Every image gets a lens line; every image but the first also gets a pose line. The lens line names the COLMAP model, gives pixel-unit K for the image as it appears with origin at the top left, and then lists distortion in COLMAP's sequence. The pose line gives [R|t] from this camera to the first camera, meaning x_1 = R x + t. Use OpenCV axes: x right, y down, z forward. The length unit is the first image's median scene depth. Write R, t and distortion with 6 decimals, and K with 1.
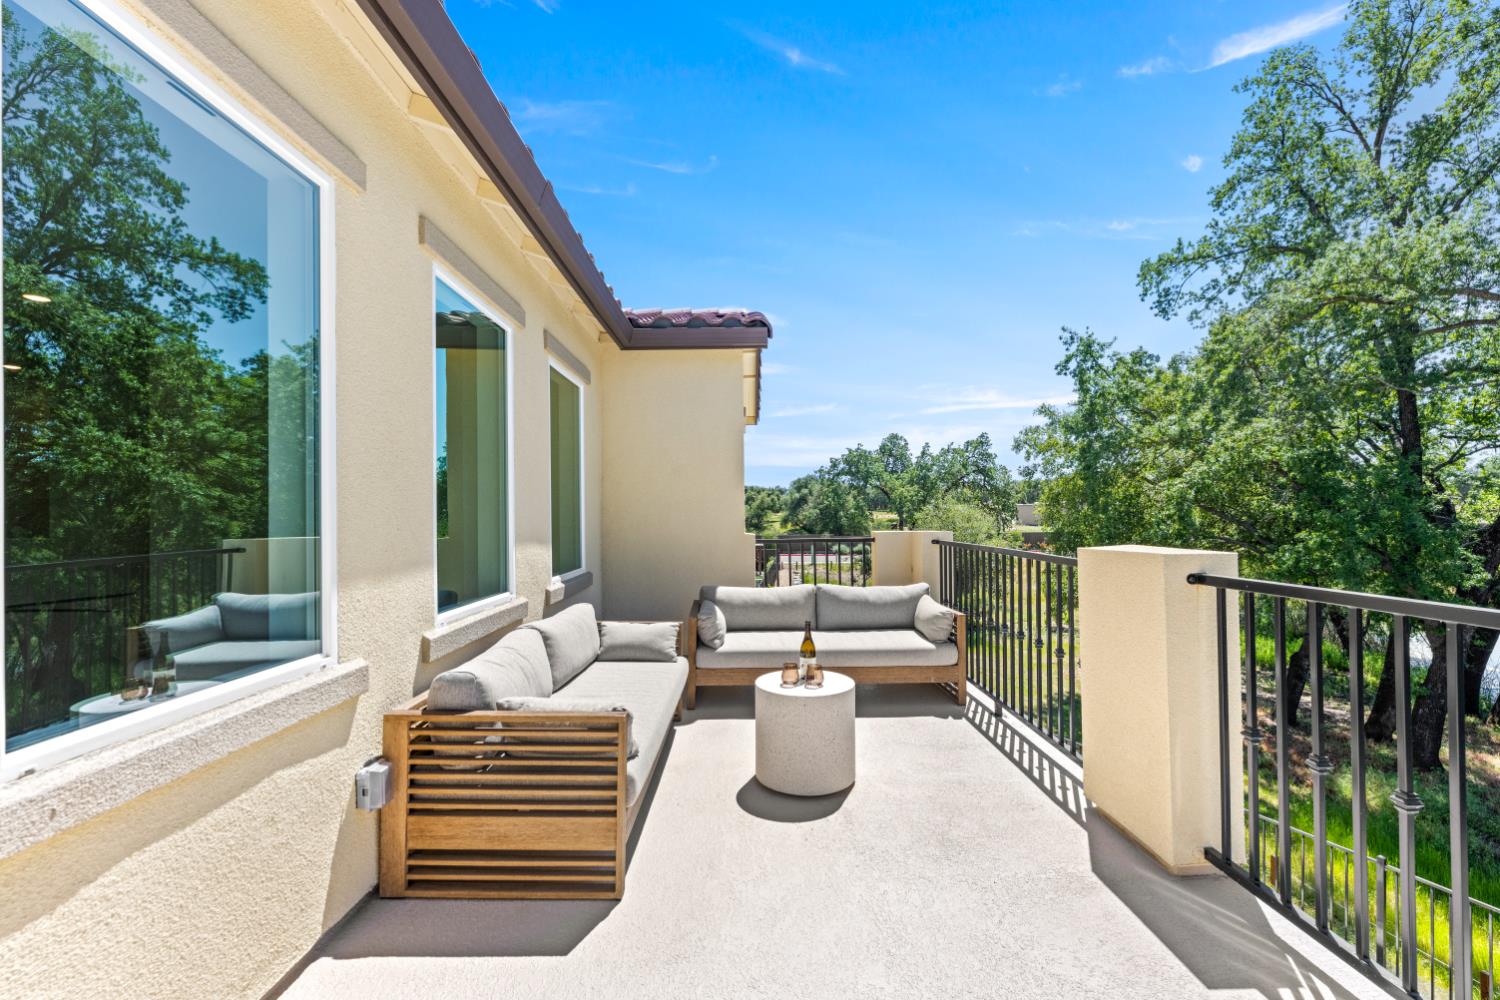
lens RADIAL K [[636.2, 0, 757.5], [0, 636.2, 510.5], [0, 0, 1]] dist [0.003919, -0.000199]
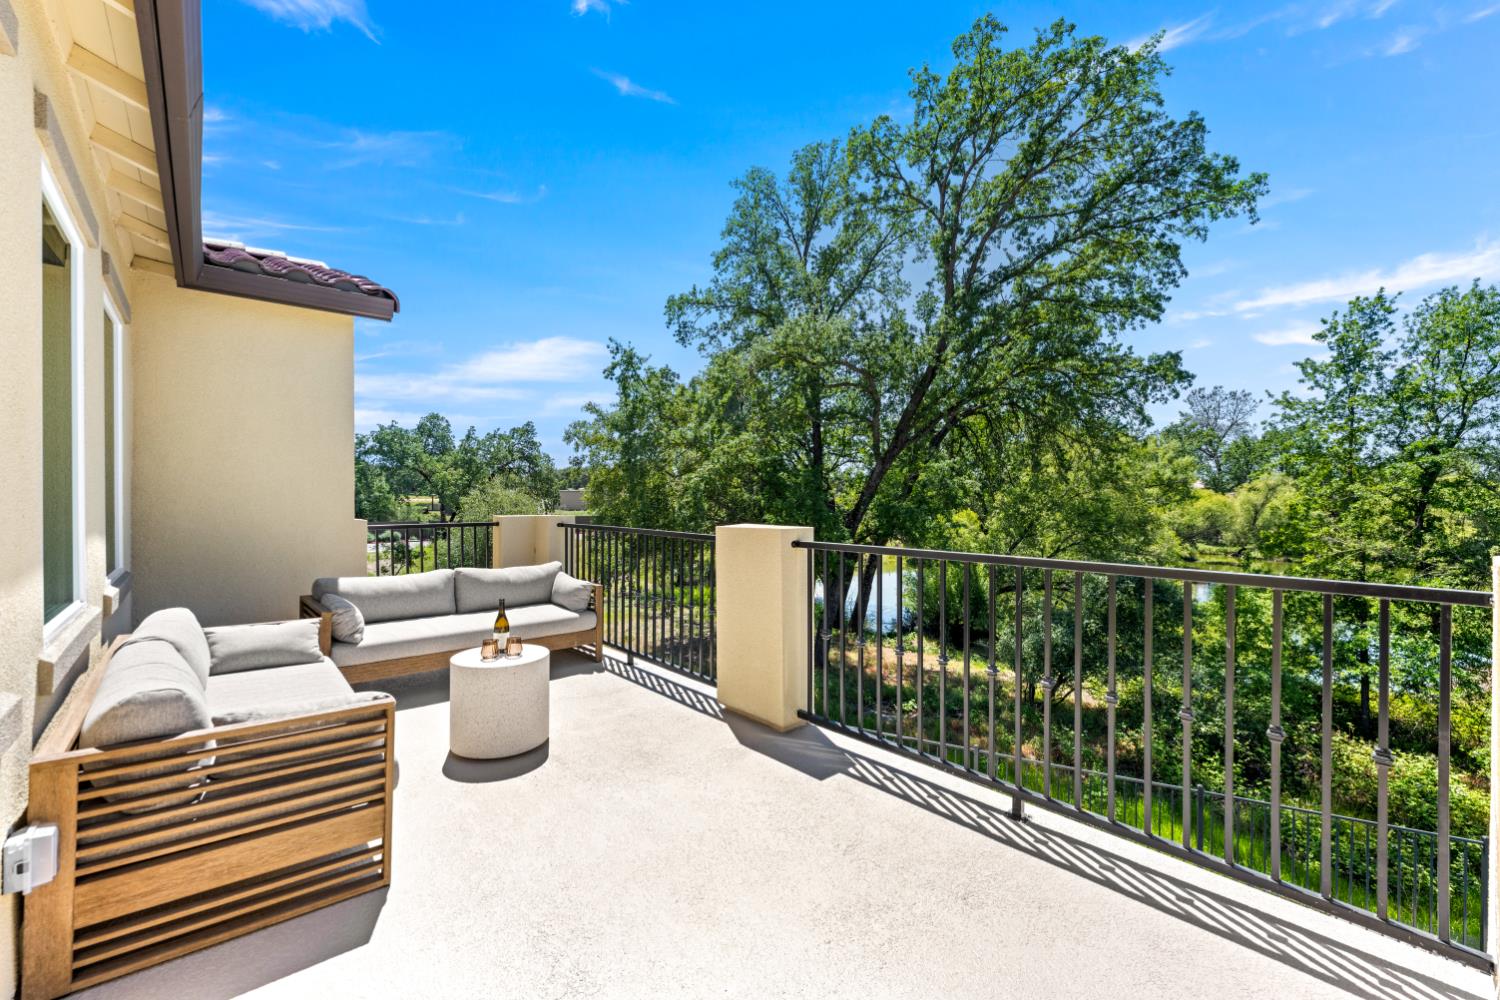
lens RADIAL K [[618.7, 0, 747.3], [0, 618.7, 502.6], [0, 0, 1]] dist [0.000736, 0.000628]
pose [[0.757737, 0.007911, 0.652512, -0.181368], [-0.015589, 0.999861, 0.005980, -0.001687], [-0.652374, -0.014704, 0.757755, -0.040660]]
